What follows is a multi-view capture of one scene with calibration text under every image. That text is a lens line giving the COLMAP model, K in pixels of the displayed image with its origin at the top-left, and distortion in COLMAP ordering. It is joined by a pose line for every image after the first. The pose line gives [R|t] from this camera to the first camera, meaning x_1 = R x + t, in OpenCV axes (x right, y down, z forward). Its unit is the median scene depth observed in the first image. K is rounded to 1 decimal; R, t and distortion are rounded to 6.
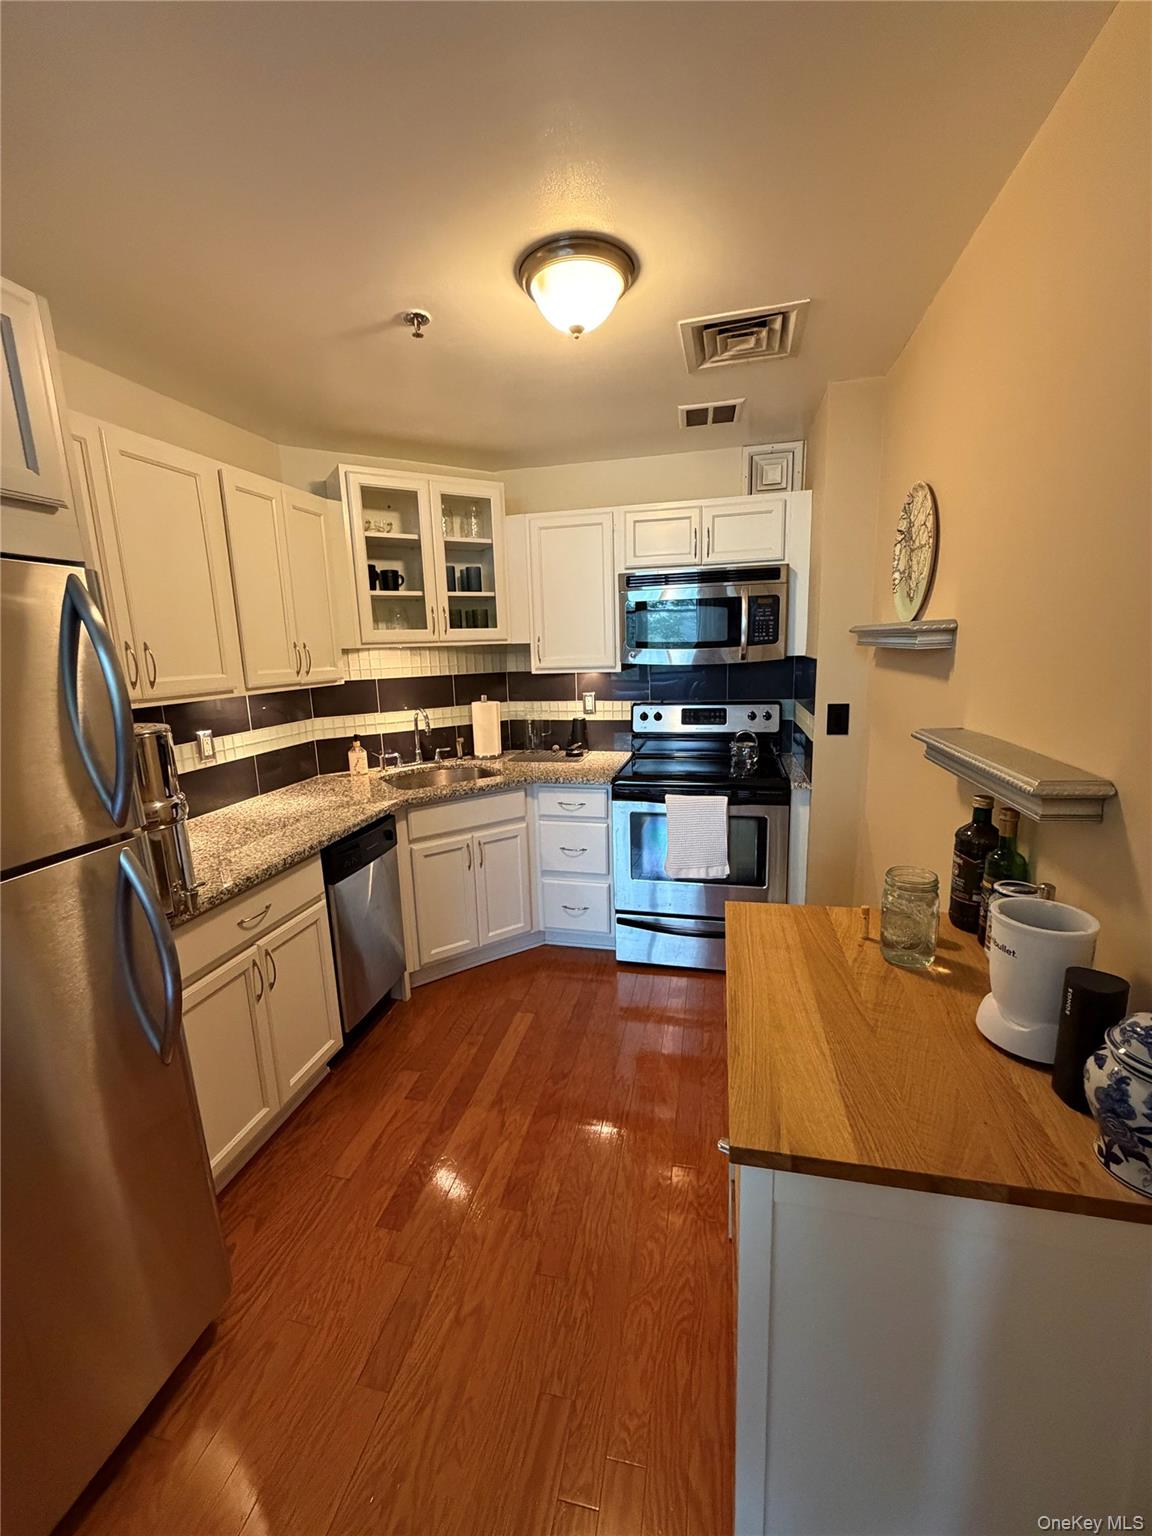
lens RADIAL K [[617.1, 0, 570.8], [0, 617.1, 766.5], [0, 0, 1]] dist [0.000906, 0.000011]
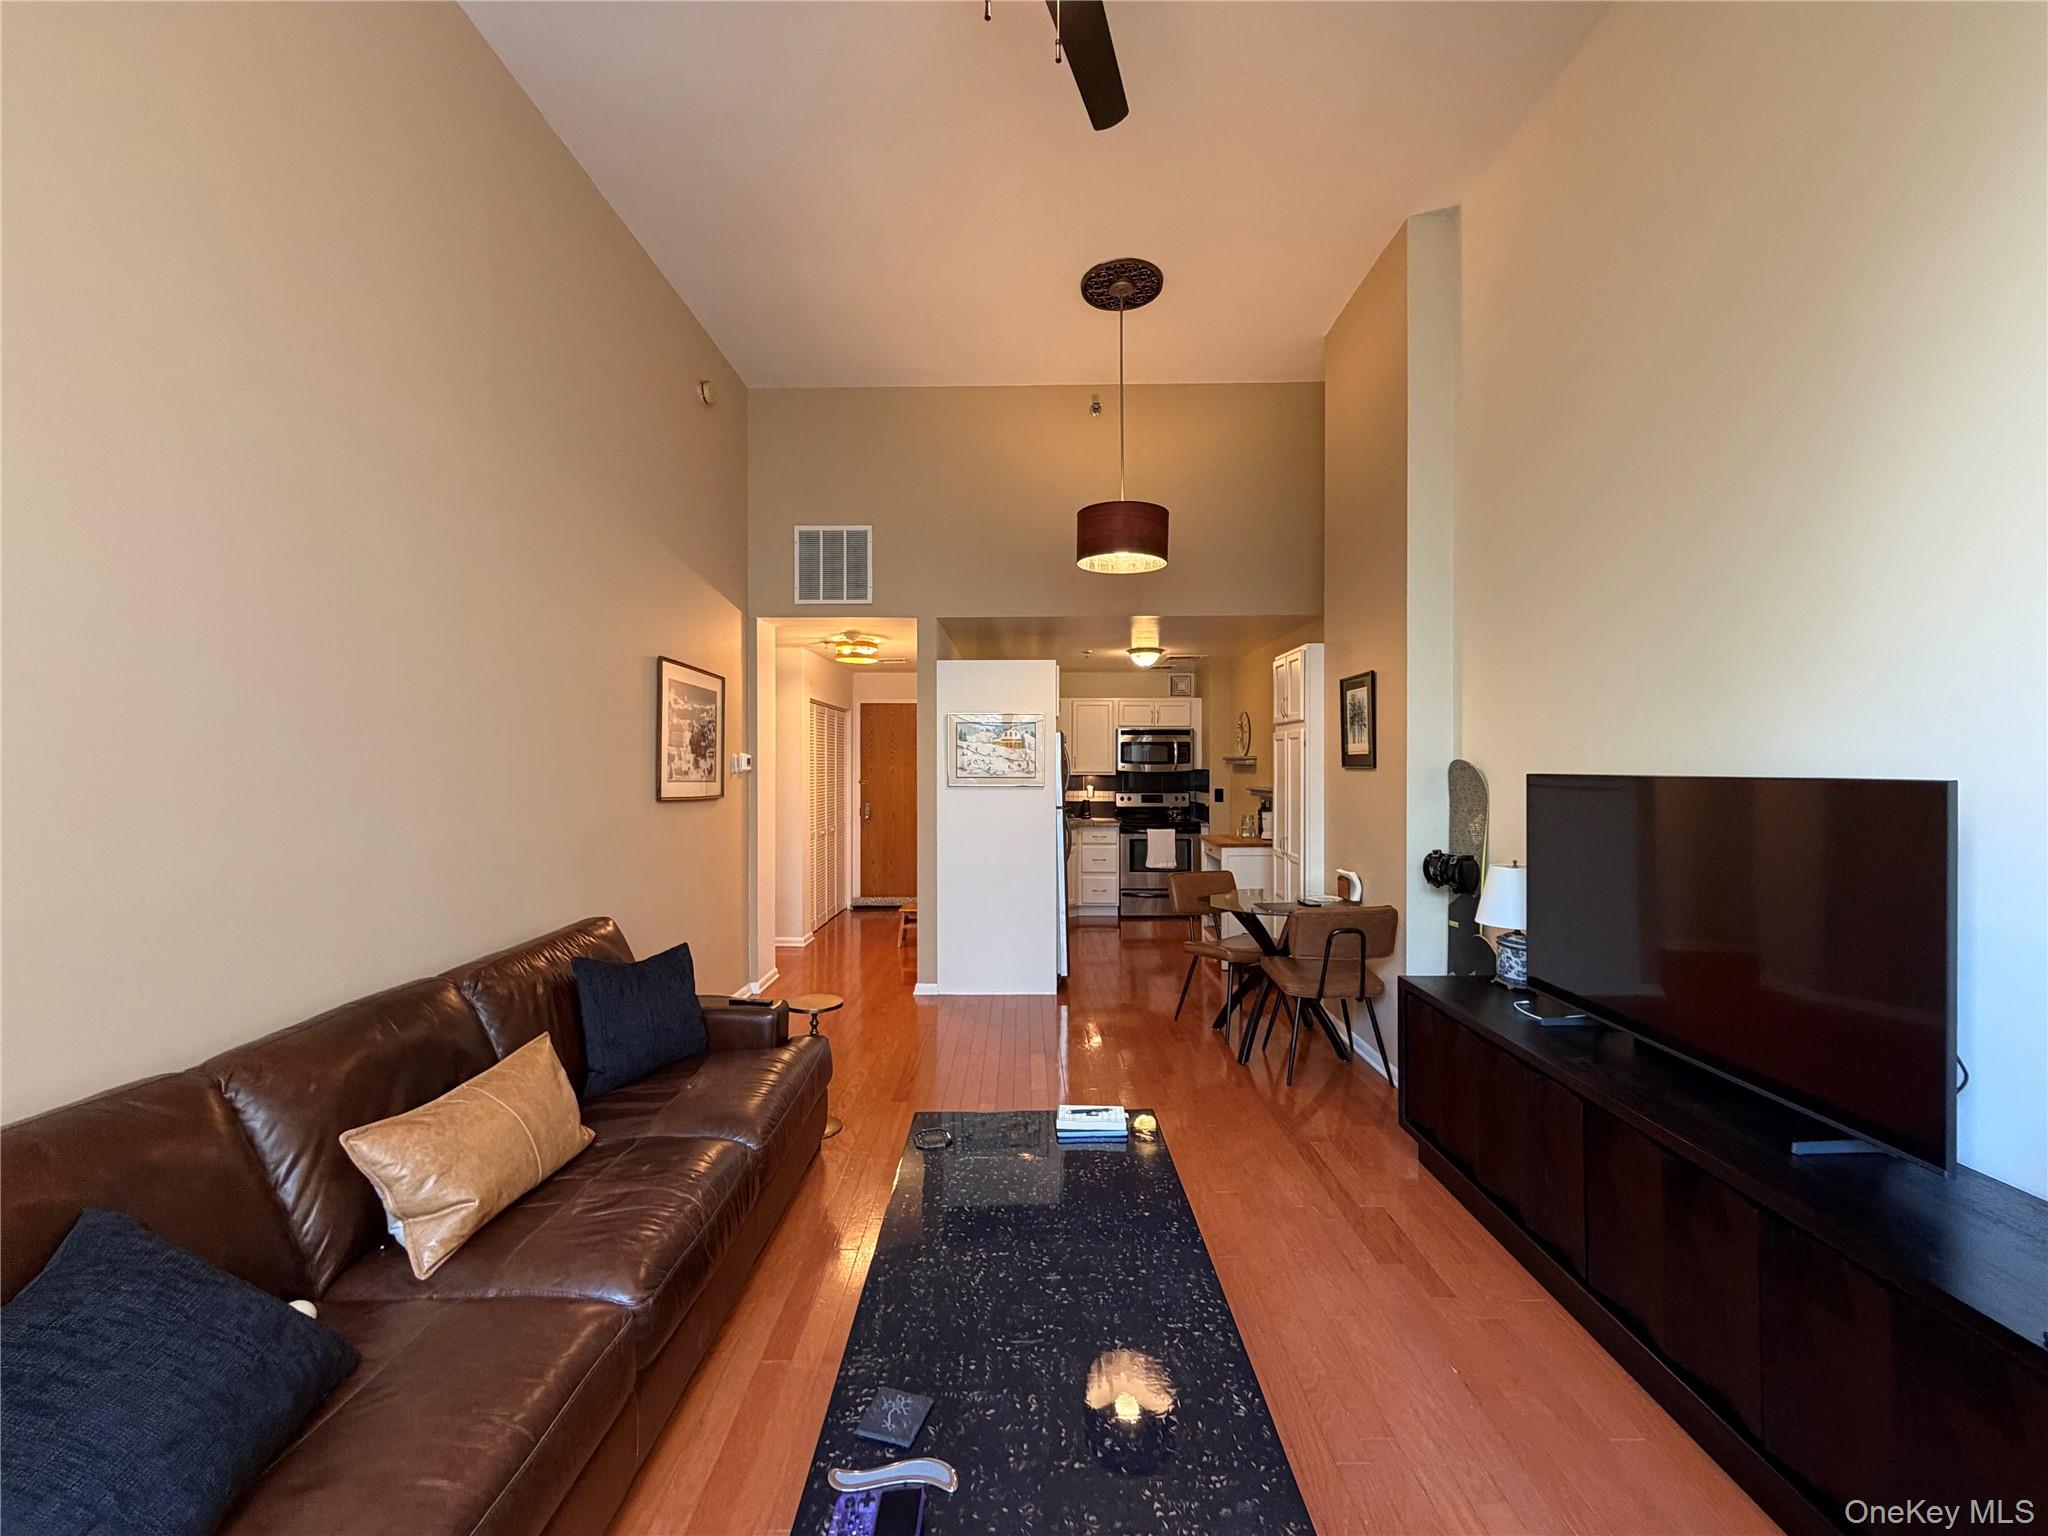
lens RADIAL K [[822.8, 0, 1028.1], [0, 822.8, 764.8], [0, 0, 1]] dist [0.000906, 0.000011]
pose [[0.974209, 0.030995, 0.223507, -0.872229], [0.013097, 0.981083, -0.193142, 0.359982], [-0.225266, 0.191089, 0.955375, -1.649408]]
